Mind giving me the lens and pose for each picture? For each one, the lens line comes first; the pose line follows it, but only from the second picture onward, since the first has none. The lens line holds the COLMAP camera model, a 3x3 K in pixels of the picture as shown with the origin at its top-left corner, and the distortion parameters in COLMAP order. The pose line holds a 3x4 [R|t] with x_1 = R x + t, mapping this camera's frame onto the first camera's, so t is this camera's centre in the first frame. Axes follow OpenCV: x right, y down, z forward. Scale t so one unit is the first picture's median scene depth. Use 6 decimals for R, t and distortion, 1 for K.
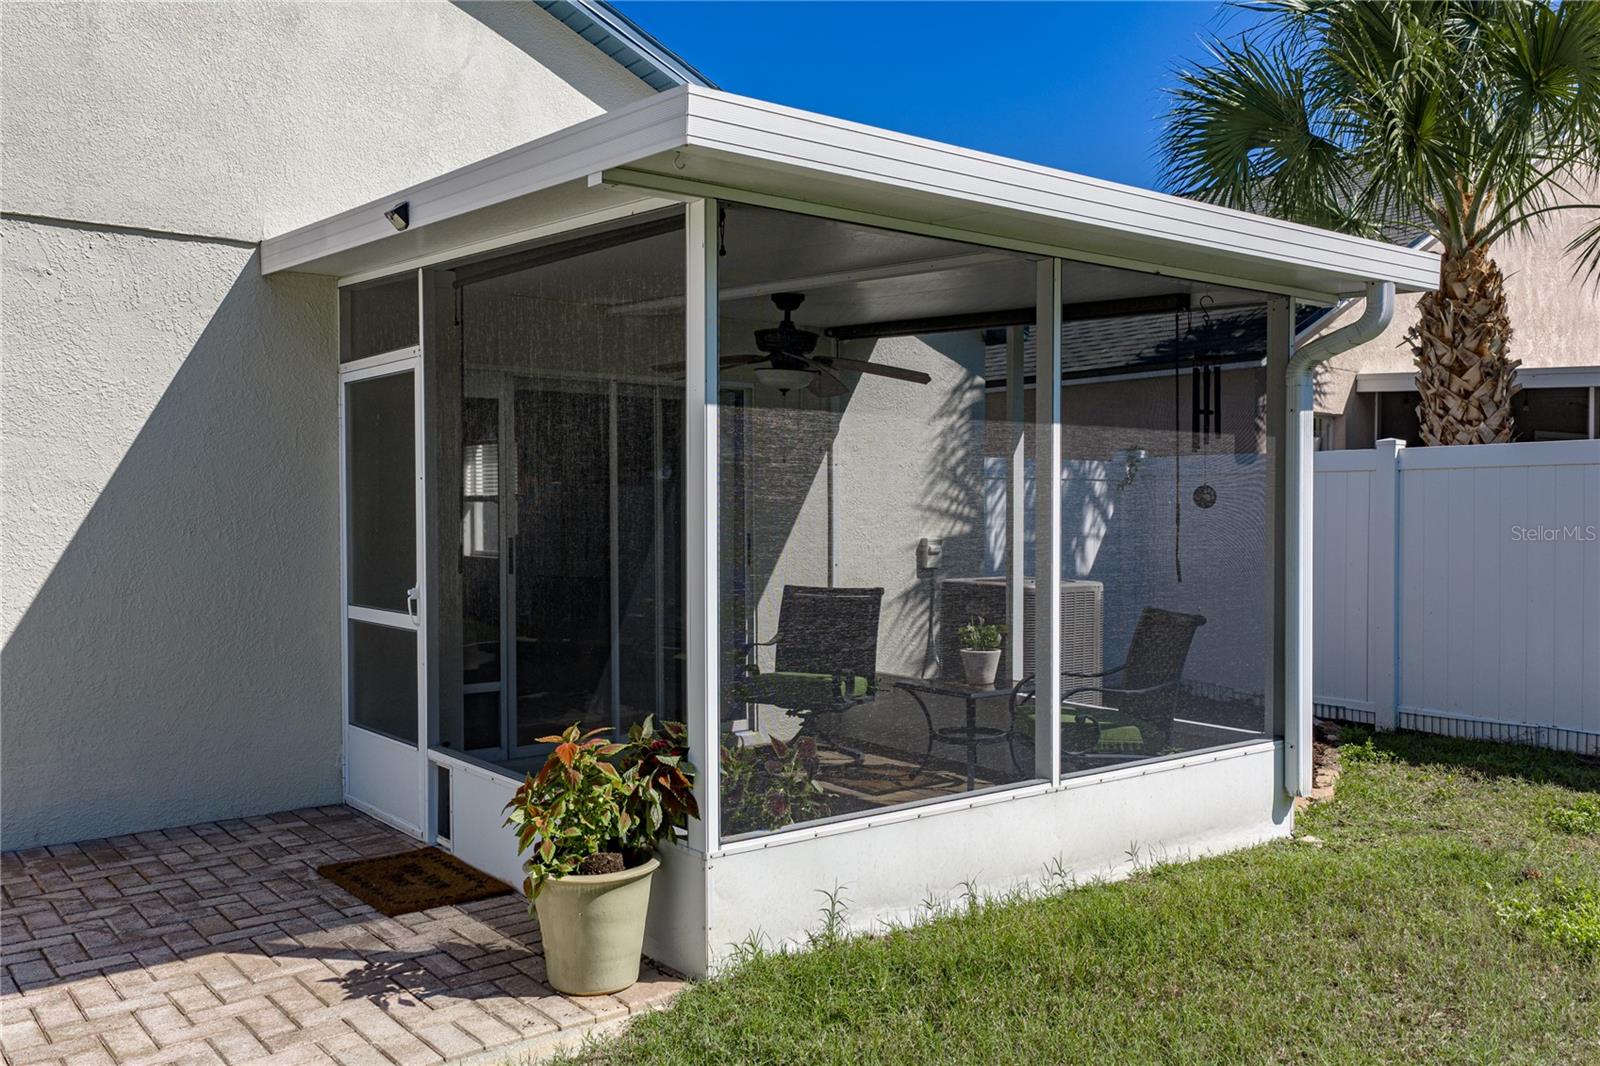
lens RADIAL K [[1329.4, 0, 796.4], [0, 1329.4, 539.2], [0, 0, 1]] dist [0.034507, -0.012107]
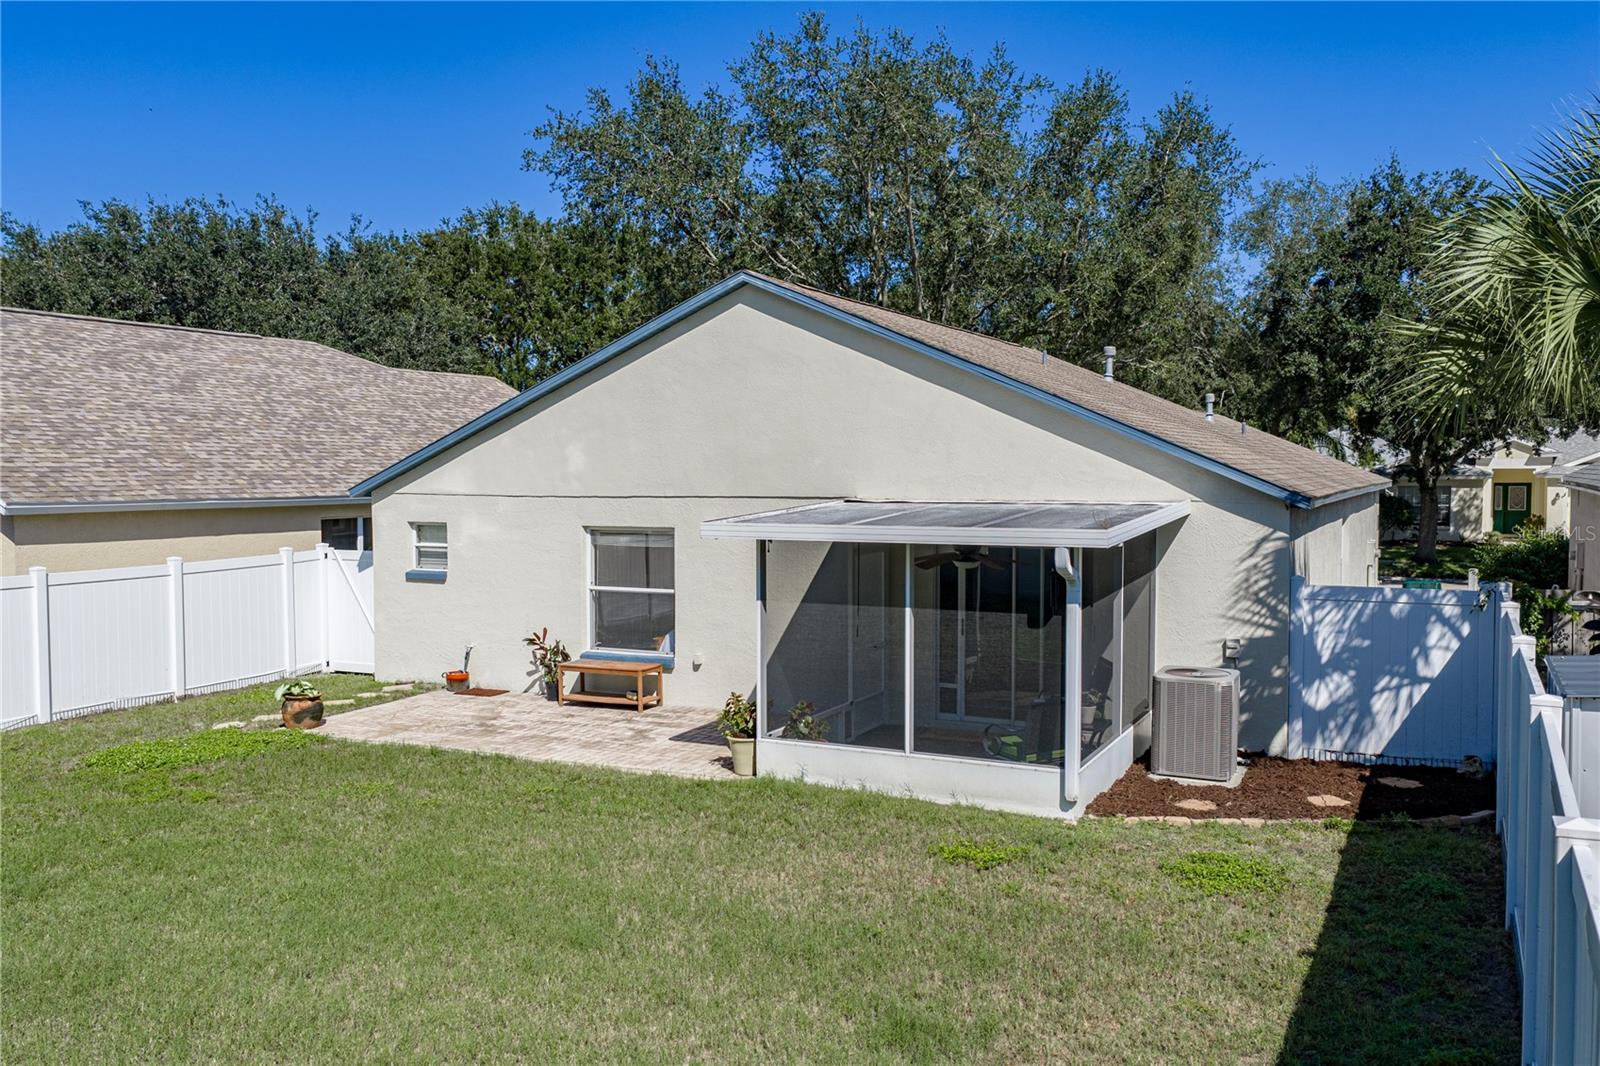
lens RADIAL K [[1329.4, 0, 796.4], [0, 1329.4, 539.2], [0, 0, 1]] dist [0.034507, -0.012107]
pose [[0.434137, 0.049349, -0.899494, 1.254210], [-0.020184, 0.998781, 0.045055, -0.172145], [0.900621, -0.001404, 0.434603, -0.129834]]
